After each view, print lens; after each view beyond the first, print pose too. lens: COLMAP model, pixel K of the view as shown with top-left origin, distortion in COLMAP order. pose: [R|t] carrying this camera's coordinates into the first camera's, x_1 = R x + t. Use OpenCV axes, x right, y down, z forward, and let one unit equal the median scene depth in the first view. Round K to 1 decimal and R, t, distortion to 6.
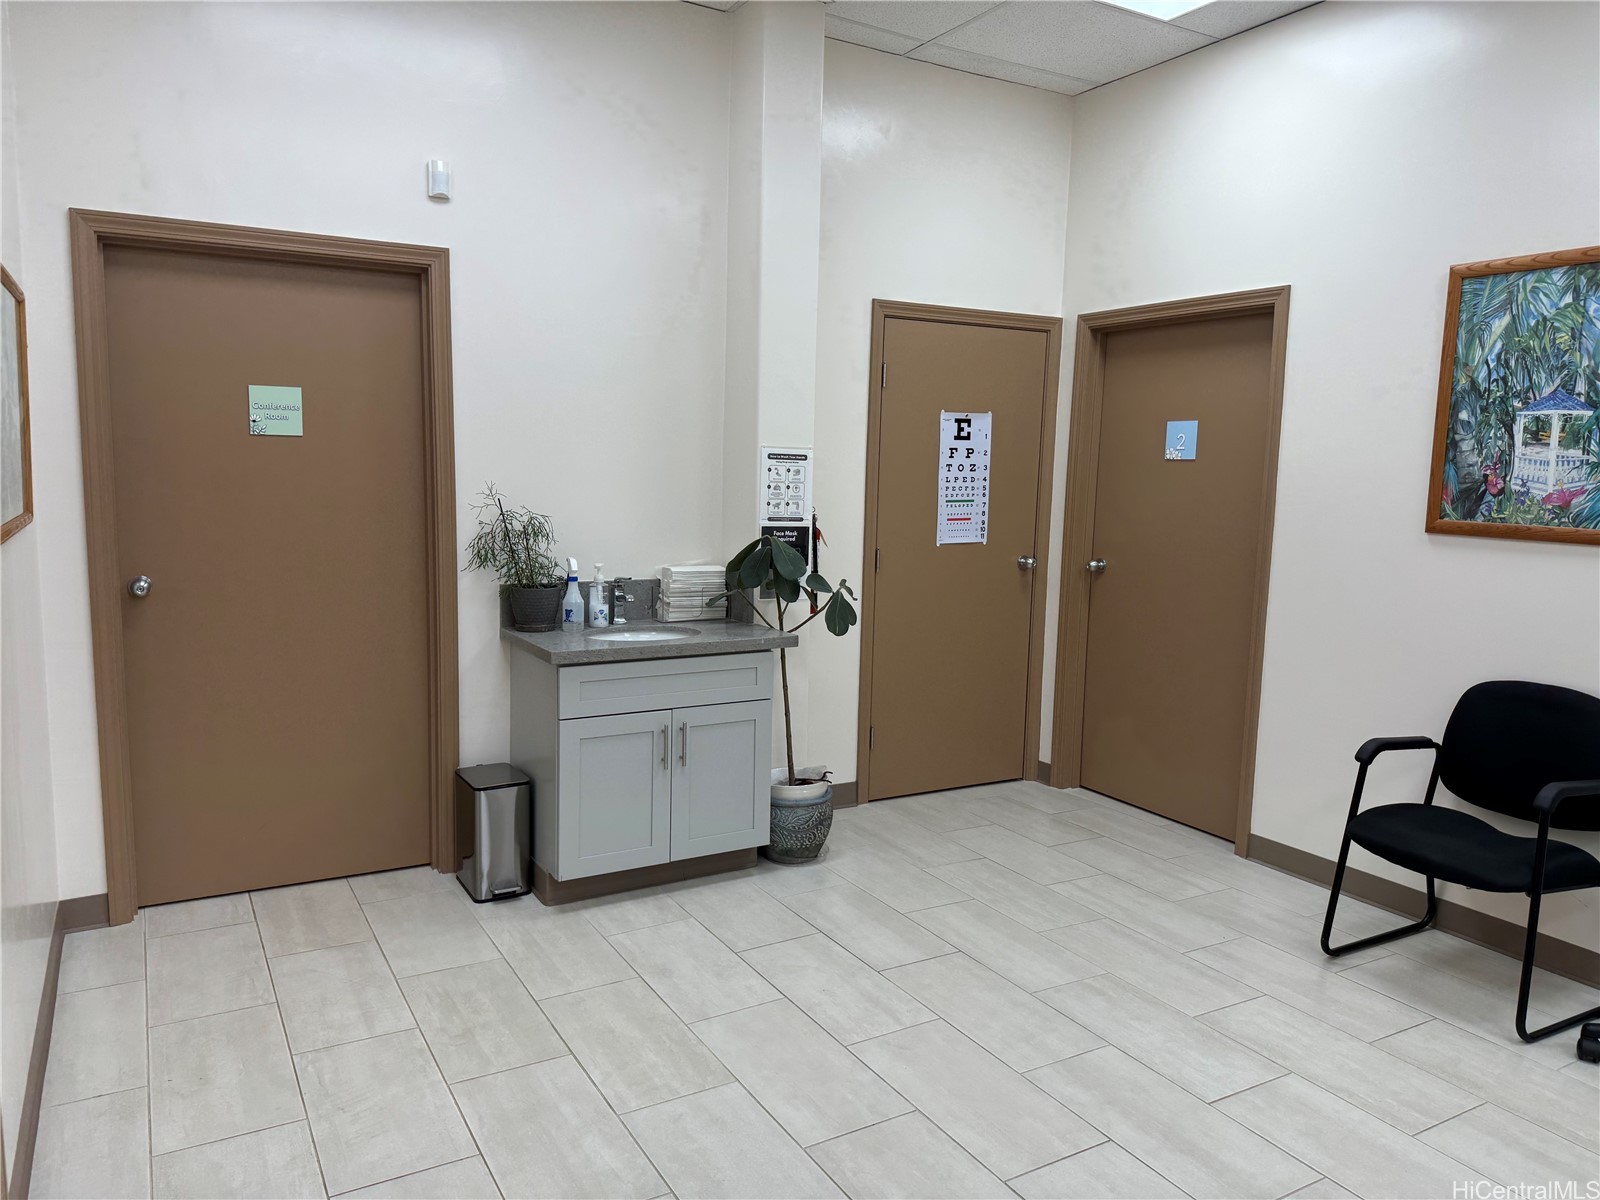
lens RADIAL K [[1114.4, 0, 802.3], [0, 1114.4, 604.1], [0, 0, 1]] dist [0.031336, -0.045853]
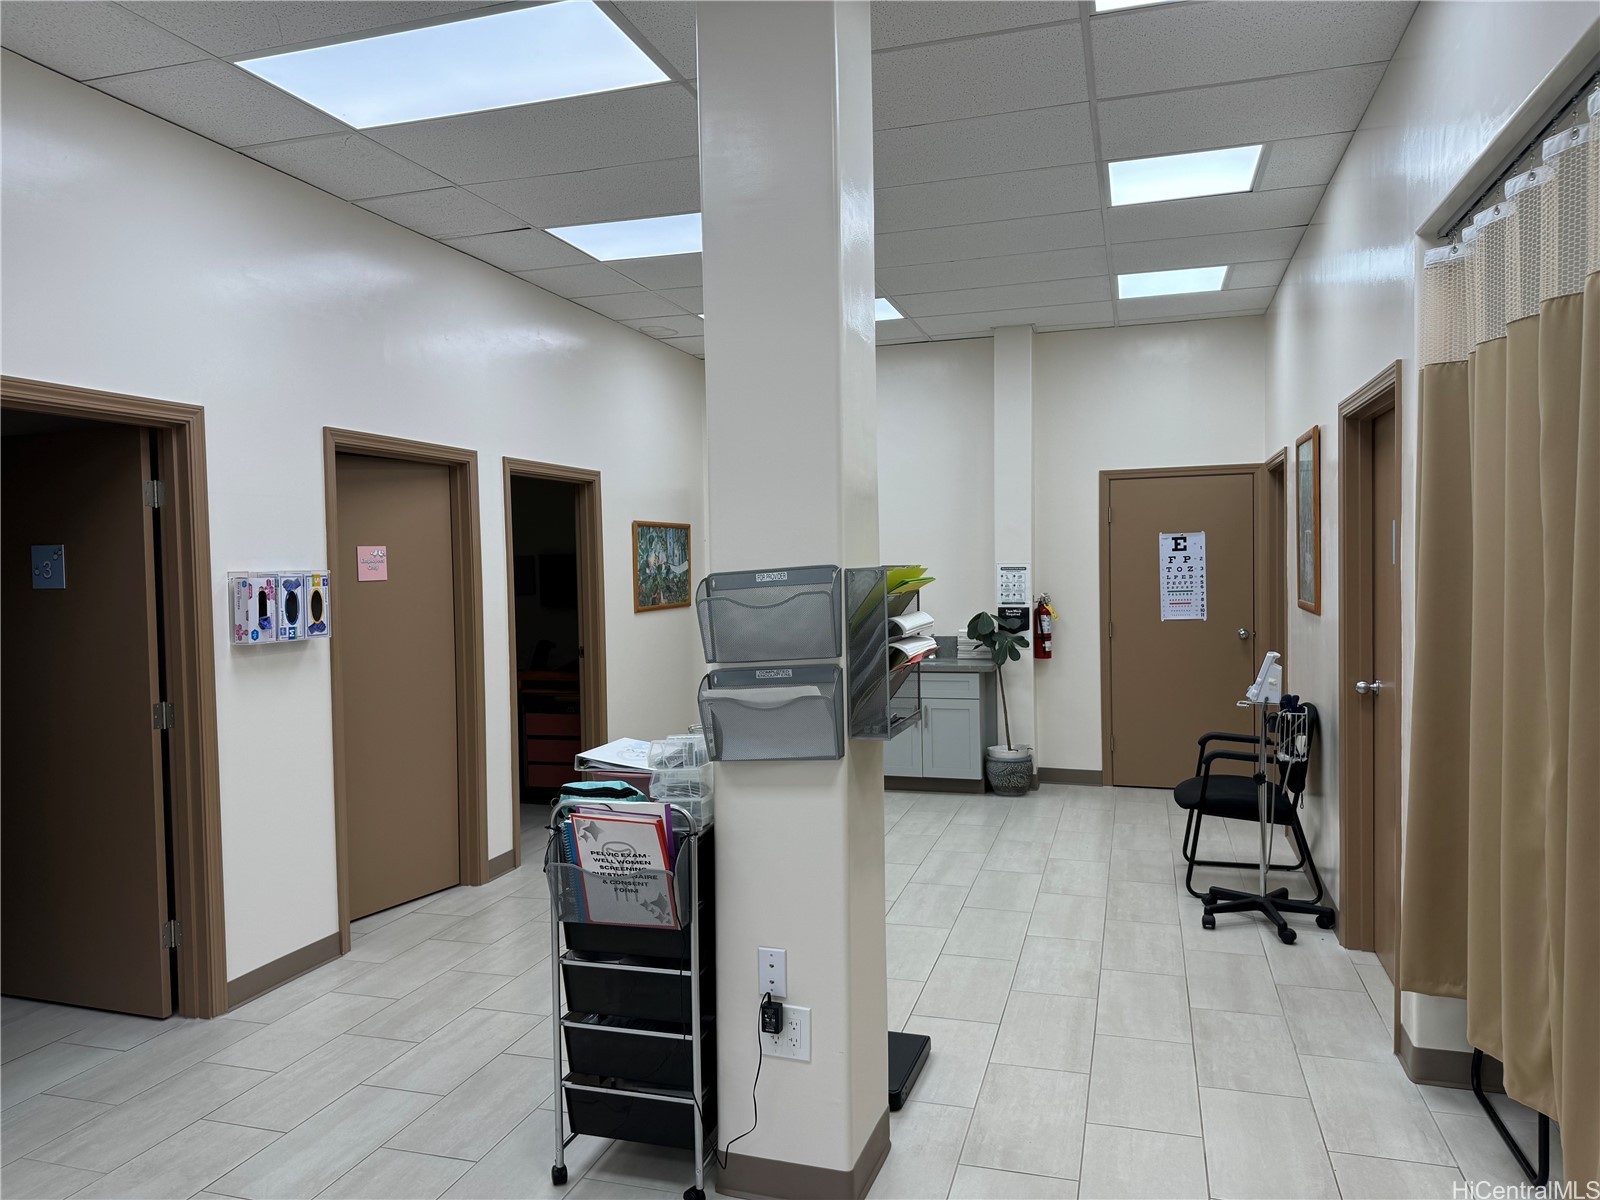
lens RADIAL K [[1114.4, 0, 771.5], [0, 1114.4, 602.4], [0, 0, 1]] dist [0.031336, -0.045853]
pose [[0.670005, -0.008628, -0.742306, 1.080172], [-0.057663, 0.996307, -0.063626, 0.060377], [0.740114, 0.085434, 0.667033, -0.495287]]
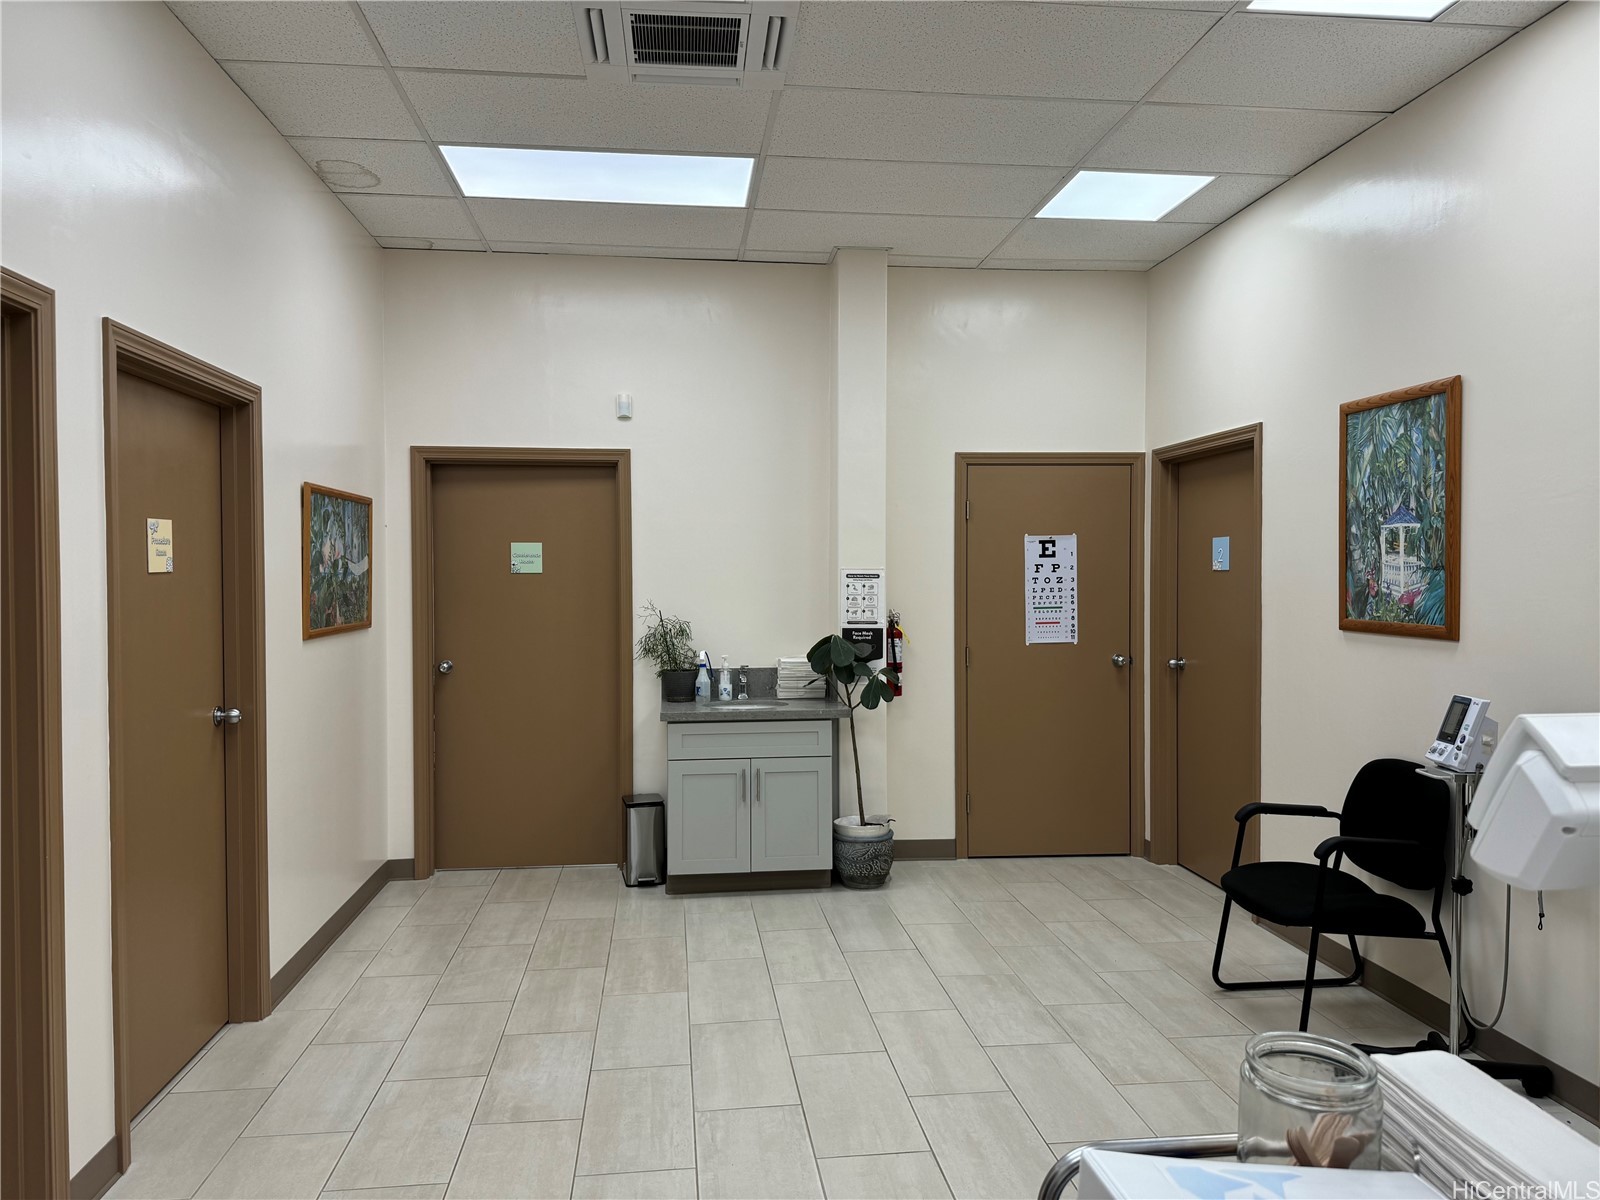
lens RADIAL K [[1114.4, 0, 804.7], [0, 1114.4, 593.1], [0, 0, 1]] dist [0.031336, -0.045853]
pose [[0.920617, -0.017601, -0.390070, 0.448758], [-0.026105, 0.993974, -0.106463, 0.032155], [0.389594, 0.108194, 0.914610, -0.245620]]
